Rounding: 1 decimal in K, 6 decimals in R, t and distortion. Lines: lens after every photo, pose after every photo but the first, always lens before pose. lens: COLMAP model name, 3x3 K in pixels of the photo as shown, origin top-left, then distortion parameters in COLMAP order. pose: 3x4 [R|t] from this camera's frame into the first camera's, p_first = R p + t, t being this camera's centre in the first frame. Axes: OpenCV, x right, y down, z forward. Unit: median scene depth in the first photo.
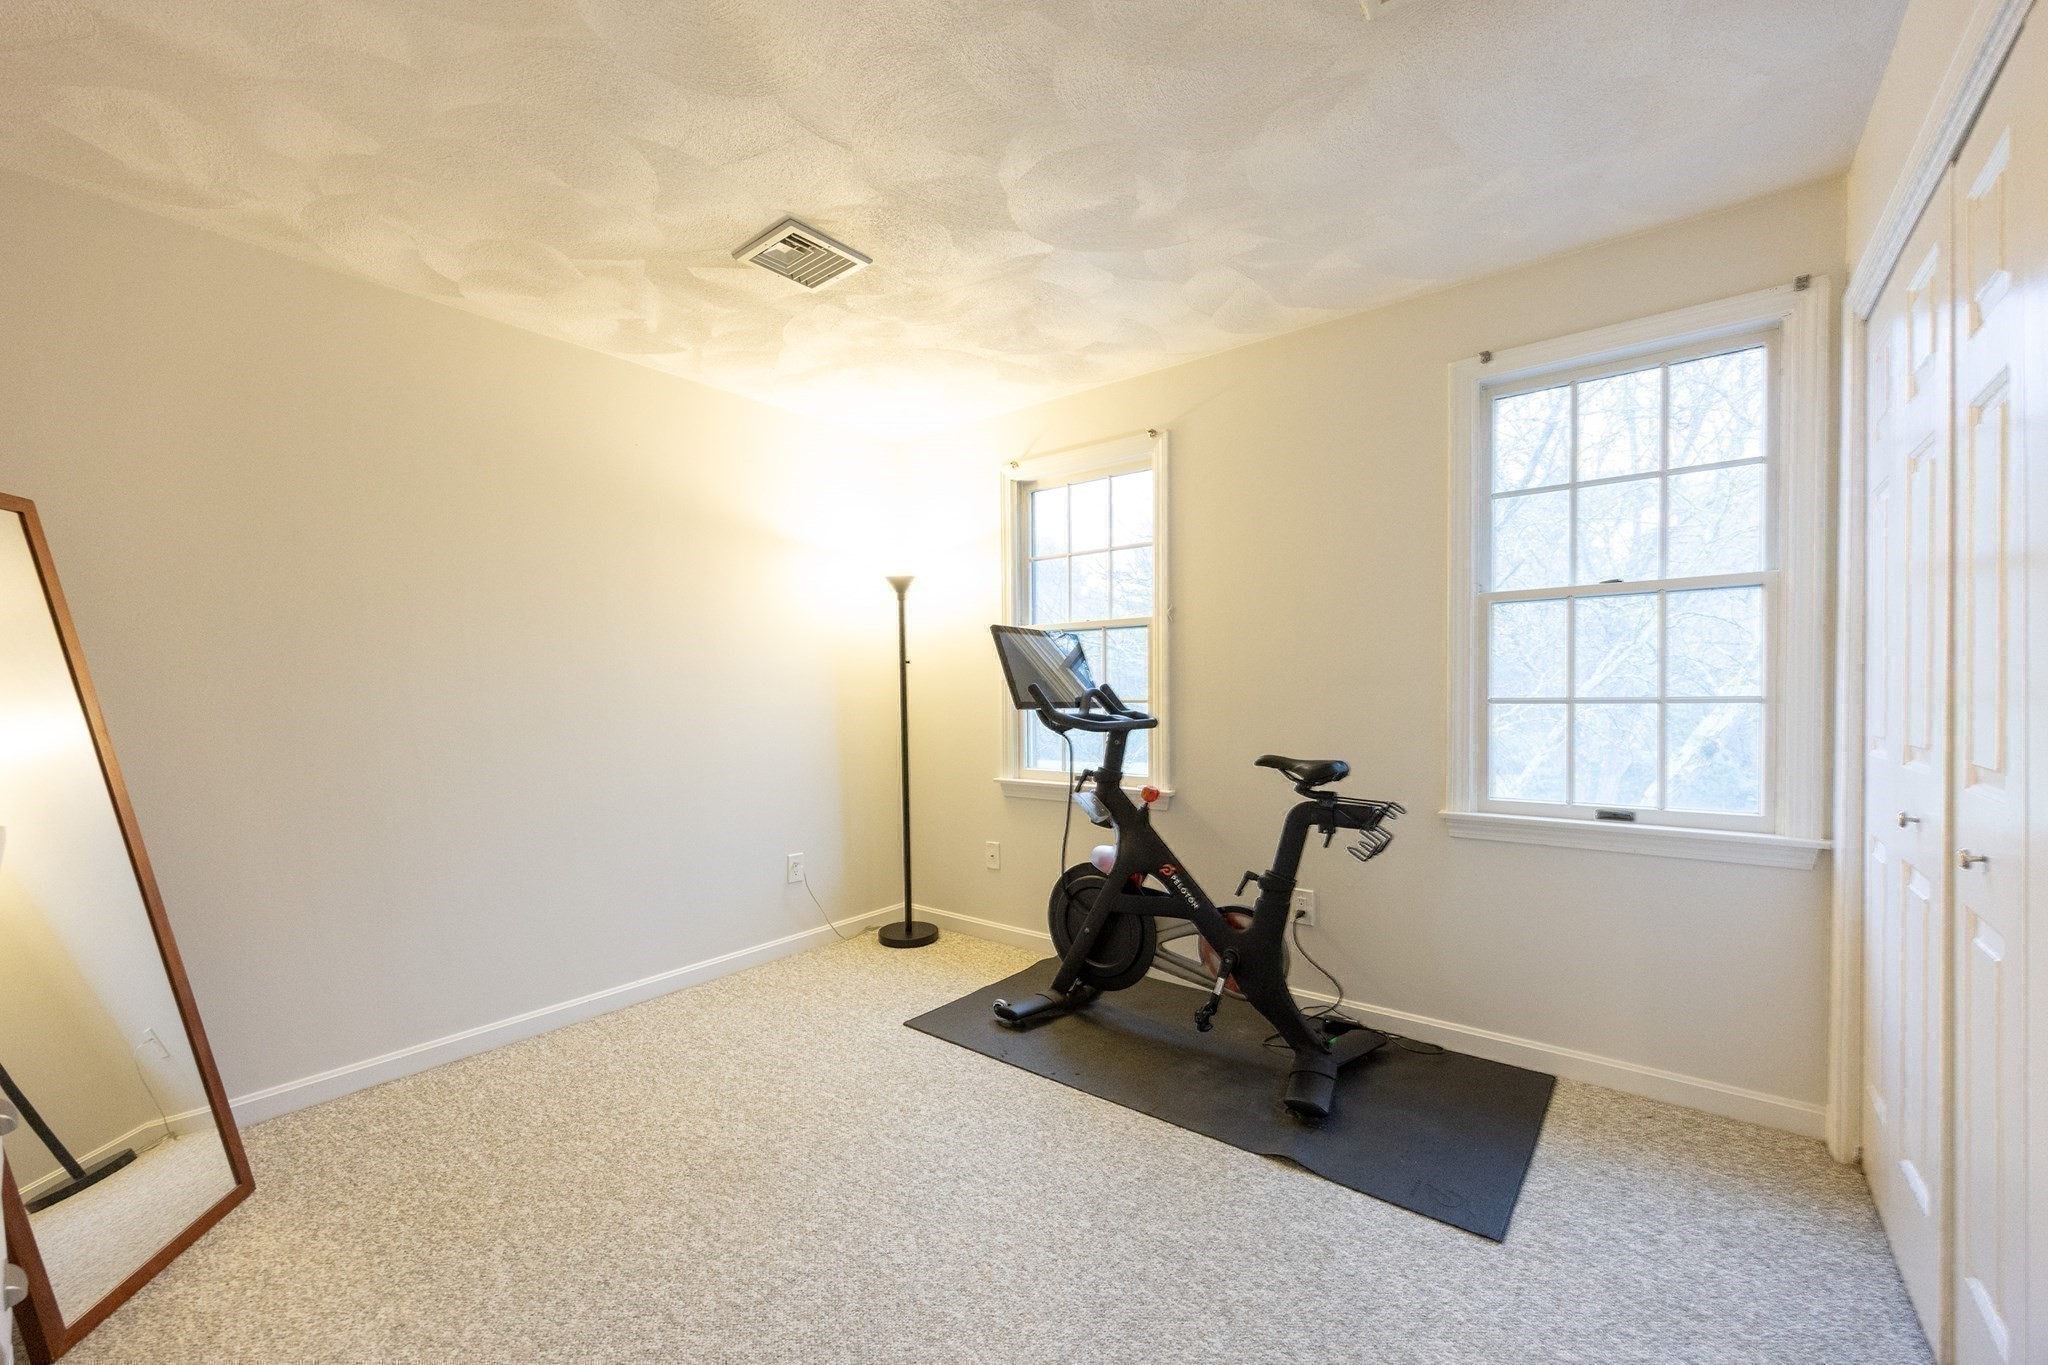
lens RADIAL K [[815.3, 0, 1019.4], [0, 815.3, 690.9], [0, 0, 1]] dist [0.000139, 0.000107]
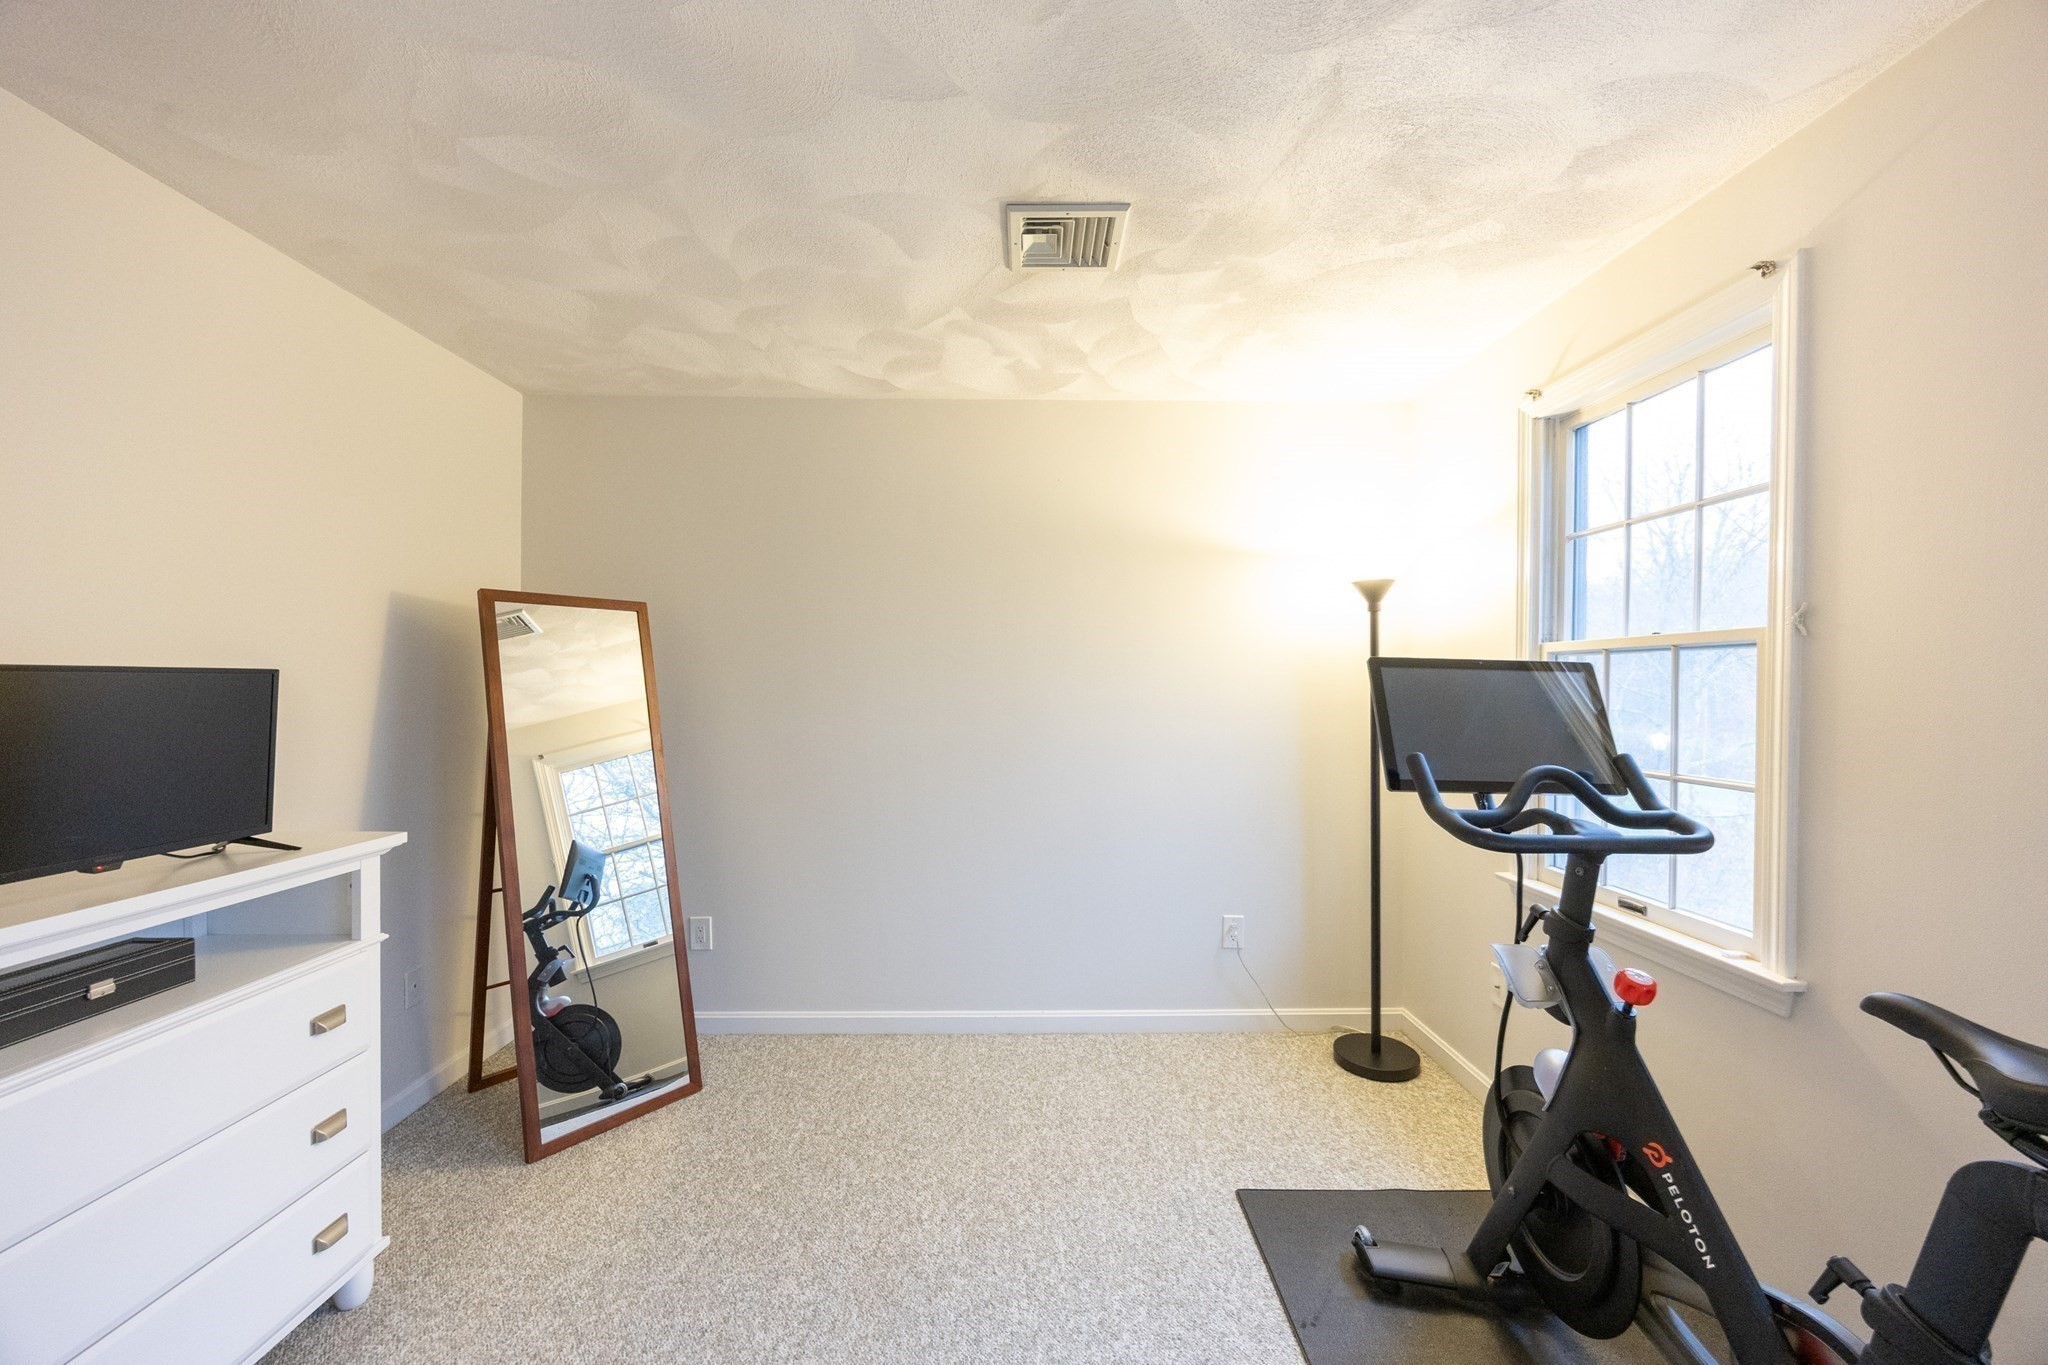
lens RADIAL K [[793.3, 0, 1025.2], [0, 793.3, 674.0], [0, 0, 1]] dist [-0.001743, -0.000159]
pose [[0.633552, 0.005785, -0.773679, 0.287200], [-0.012737, 0.999915, -0.002953, -0.061128], [0.773595, 0.011725, 0.633572, 0.369047]]
